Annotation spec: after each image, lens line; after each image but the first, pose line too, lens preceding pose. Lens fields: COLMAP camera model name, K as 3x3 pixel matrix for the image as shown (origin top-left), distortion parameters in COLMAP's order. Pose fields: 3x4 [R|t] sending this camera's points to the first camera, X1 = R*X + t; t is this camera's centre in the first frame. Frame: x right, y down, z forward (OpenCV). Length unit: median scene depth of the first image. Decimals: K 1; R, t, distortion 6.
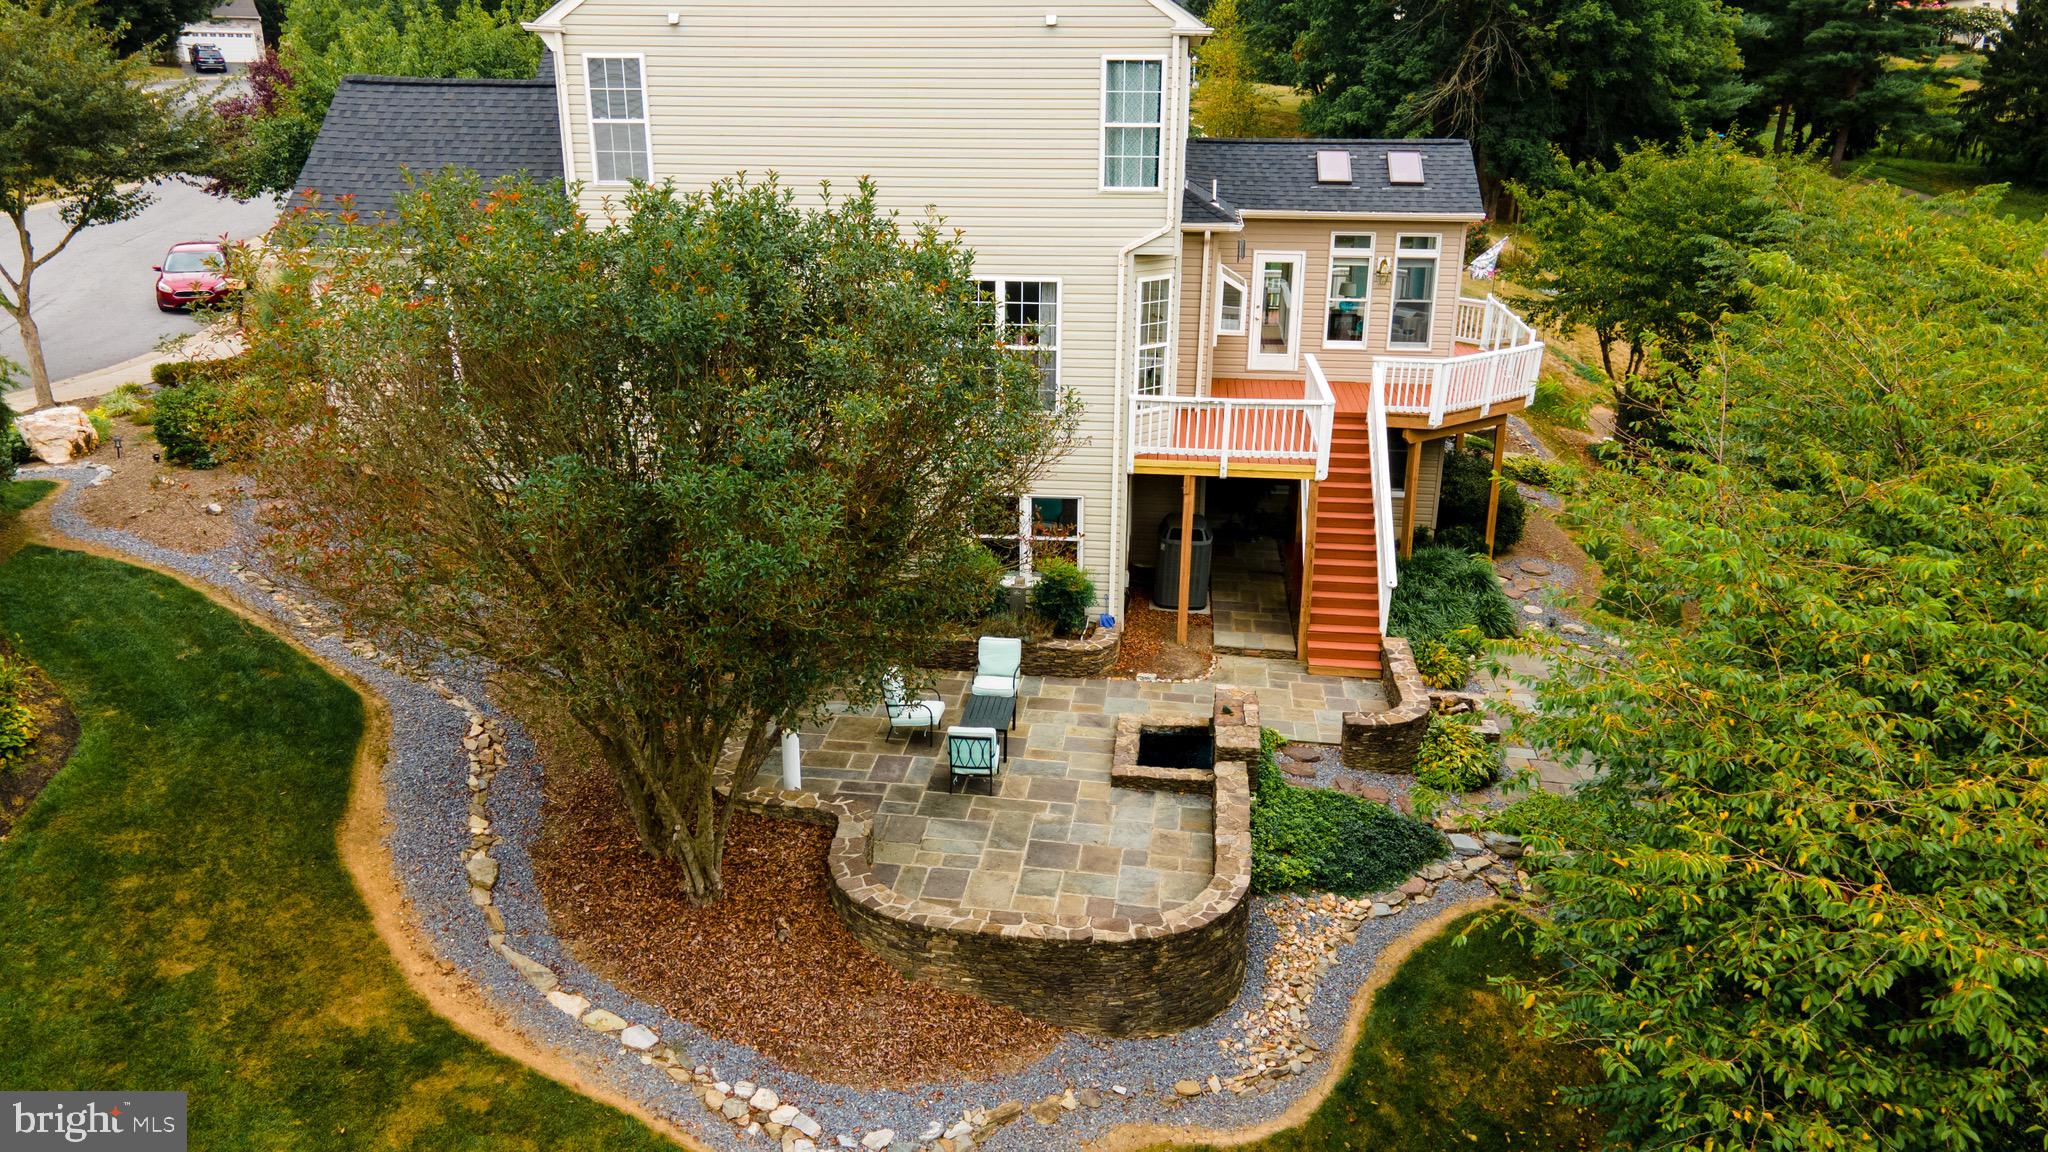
lens RADIAL K [[1498.9, 0, 1024.2], [0, 1498.9, 582.6], [0, 0, 1]] dist [0.022856, 0.035319]
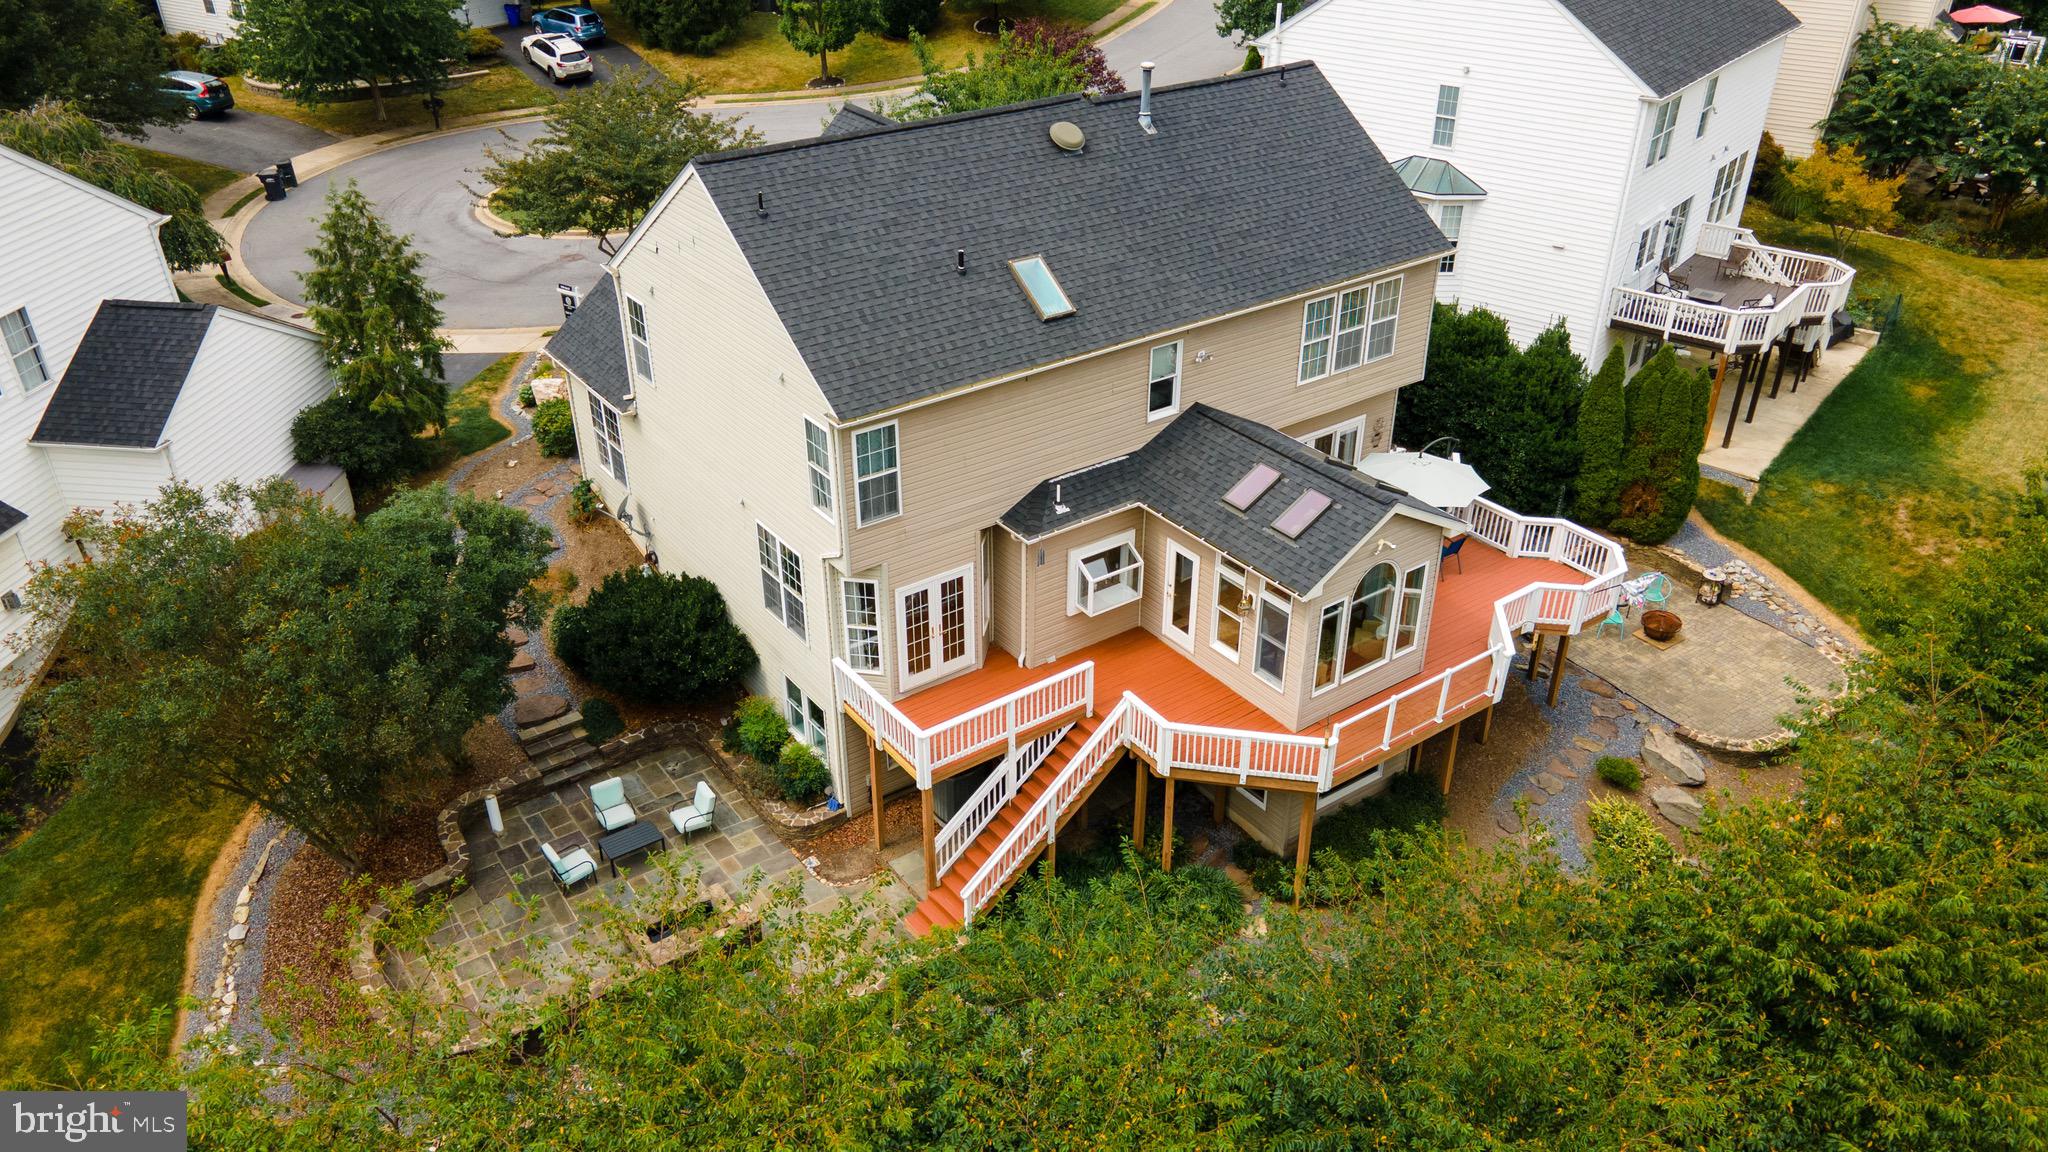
lens RADIAL K [[1498.9, 0, 1017.6], [0, 1498.9, 591.7], [0, 0, 1]] dist [0.022856, 0.035319]
pose [[0.665857, 0.378610, -0.642875, 0.948315], [-0.237198, 0.924391, 0.298727, -0.582818], [0.707369, -0.046421, 0.705318, 0.234470]]
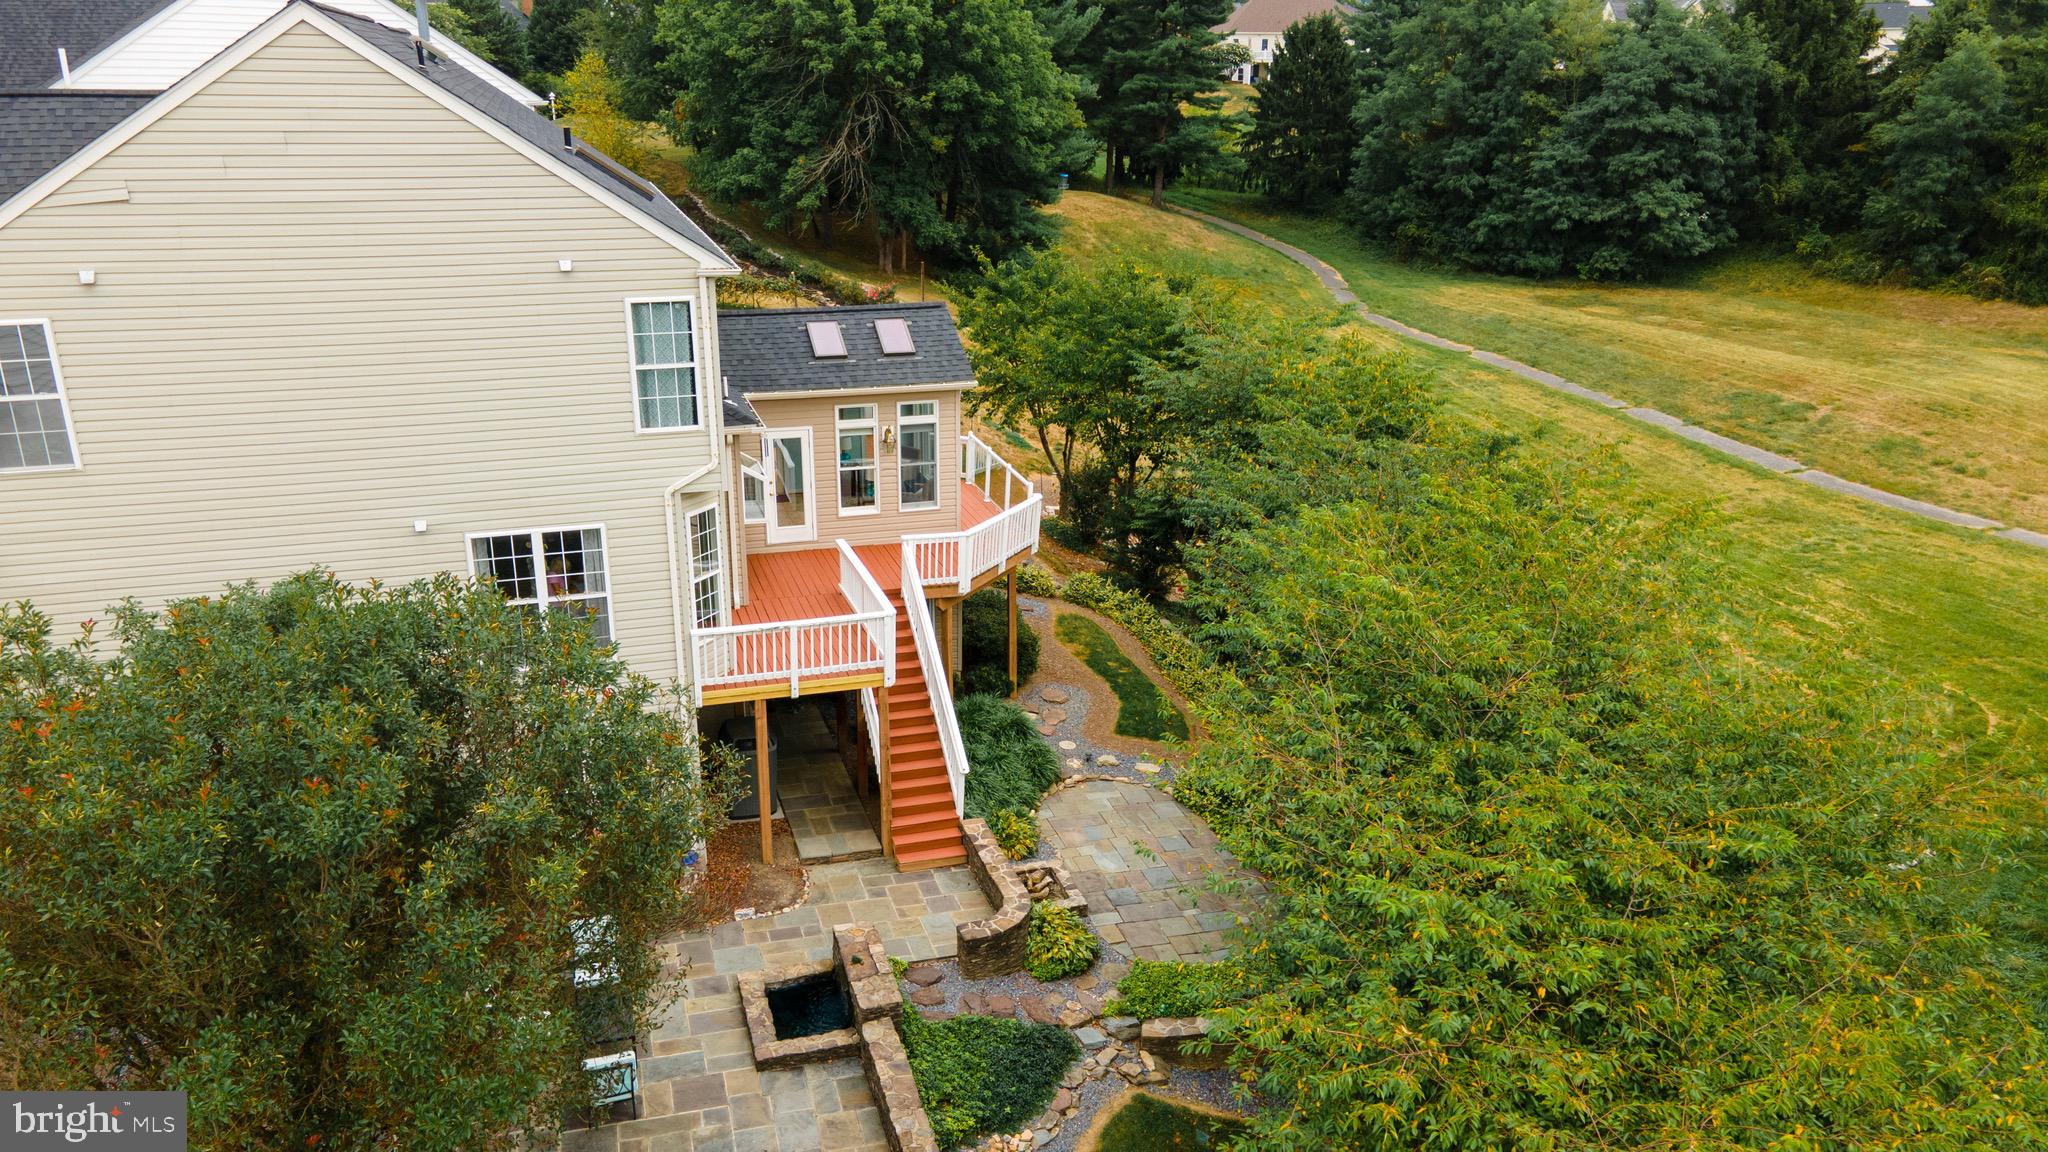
lens RADIAL K [[1498.9, 0, 1020.7], [0, 1498.9, 583.9], [0, 0, 1]] dist [0.022856, 0.035319]
pose [[0.916332, -0.132223, 0.377960, -0.095633], [0.130643, 0.990977, 0.029944, -0.156551], [-0.378509, 0.021939, 0.925338, 0.026495]]
